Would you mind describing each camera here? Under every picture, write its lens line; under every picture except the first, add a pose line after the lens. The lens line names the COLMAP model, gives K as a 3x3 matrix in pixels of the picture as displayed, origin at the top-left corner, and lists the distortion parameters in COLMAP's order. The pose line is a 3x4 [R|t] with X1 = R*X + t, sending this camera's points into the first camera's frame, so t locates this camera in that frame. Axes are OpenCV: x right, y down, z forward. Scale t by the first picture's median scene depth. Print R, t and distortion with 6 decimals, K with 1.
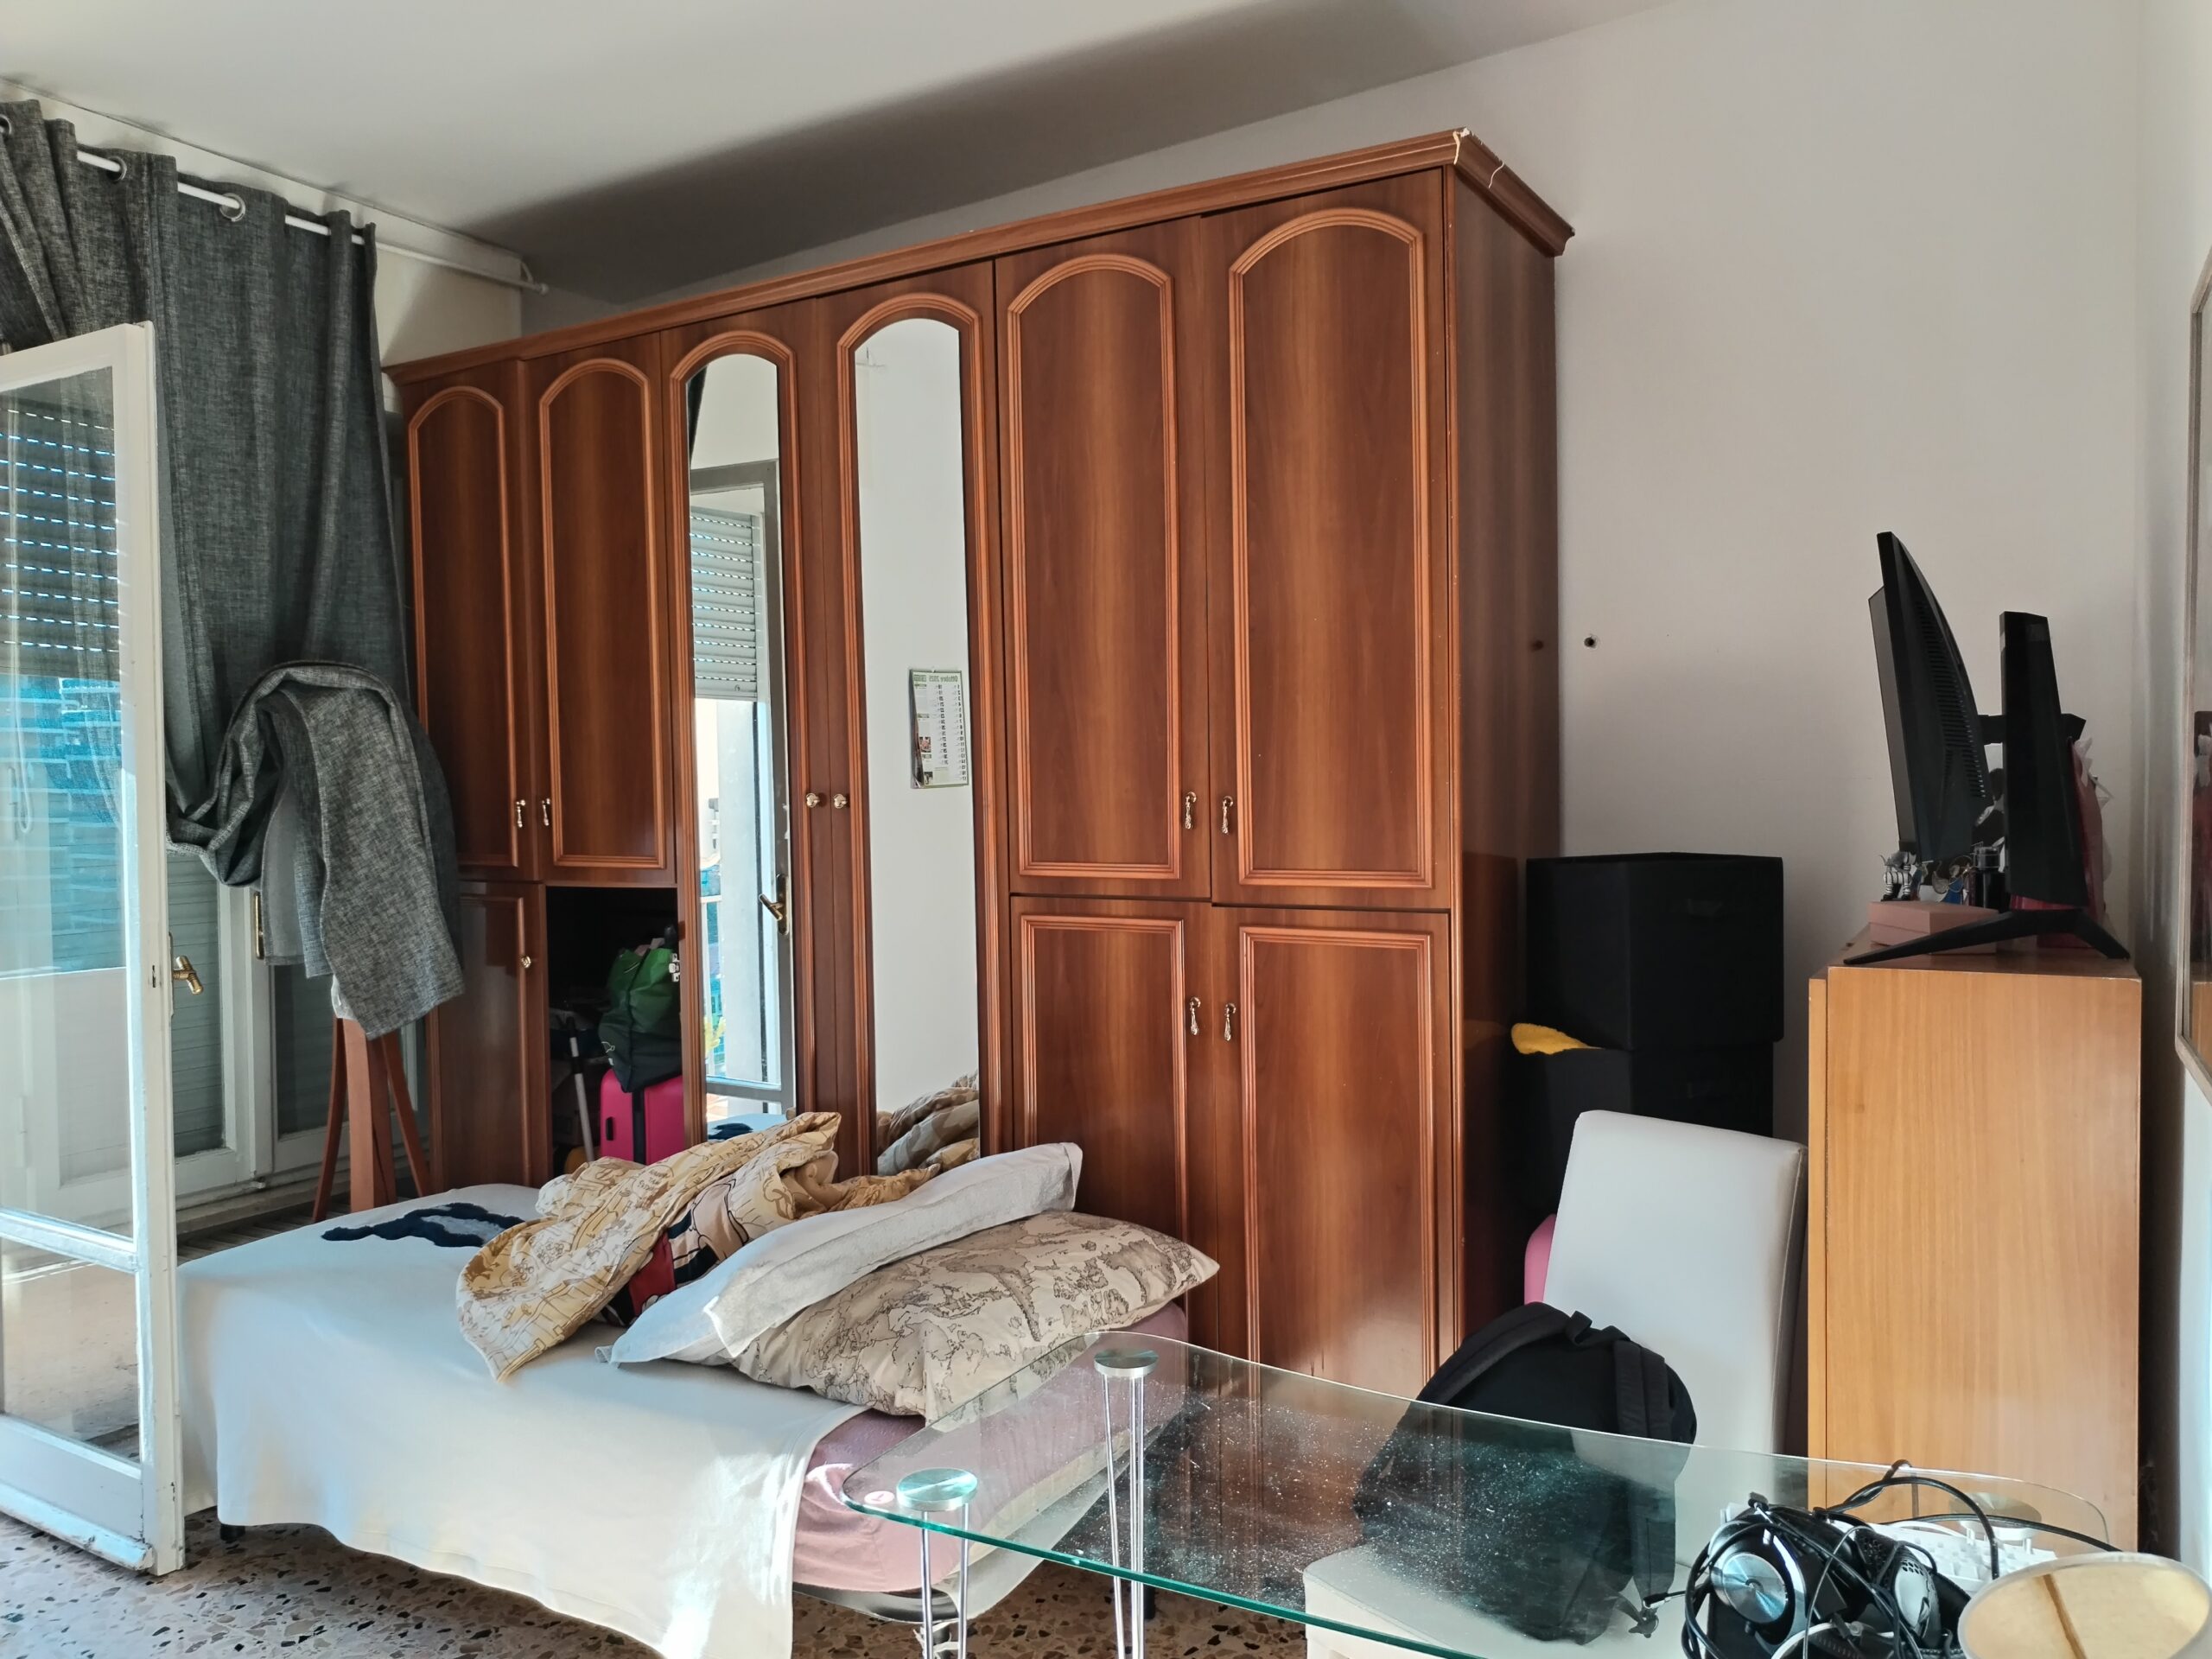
lens RADIAL K [[1615.9, 0, 1044.9], [0, 1615.9, 848.4], [0, 0, 1]] dist [0.007177, -0.008409]
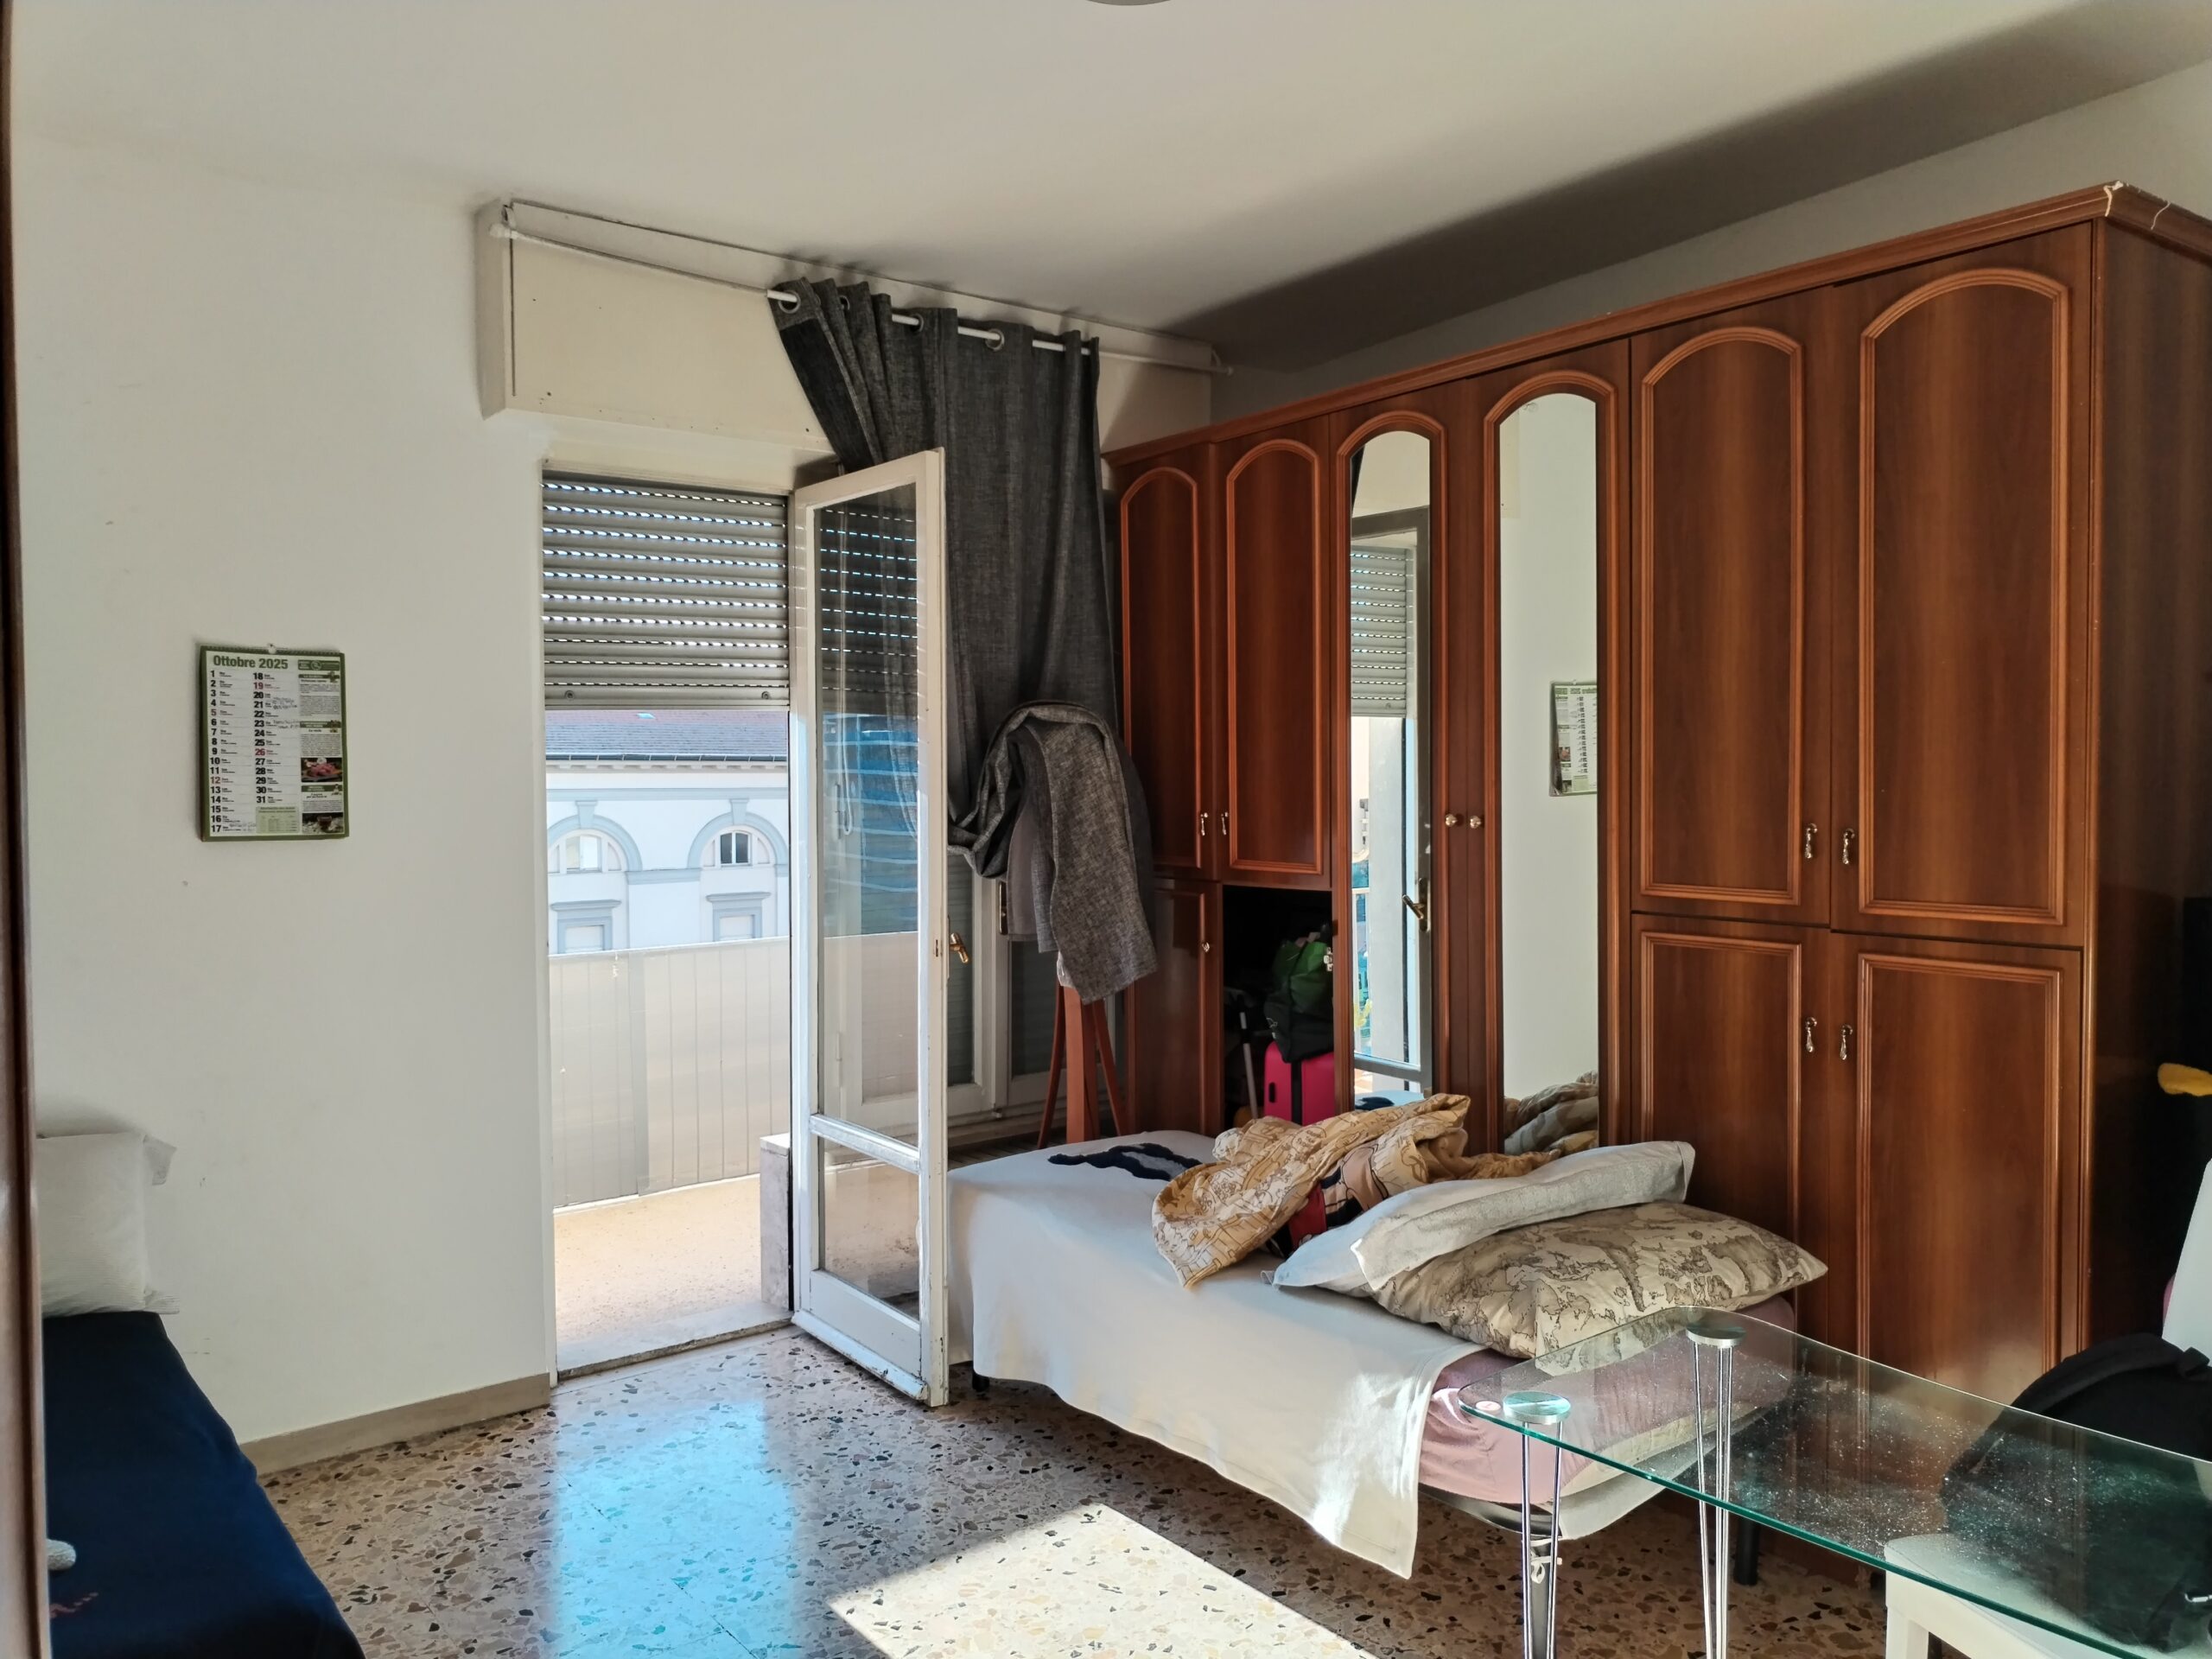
lens RADIAL K [[1615.9, 0, 1072.4], [0, 1615.9, 849.5], [0, 0, 1]] dist [0.007177, -0.008409]
pose [[0.929130, 0.024374, -0.368949, 0.030181], [-0.018345, 0.999635, 0.019839, -0.029053], [0.369298, -0.011664, 0.929238, -0.168128]]
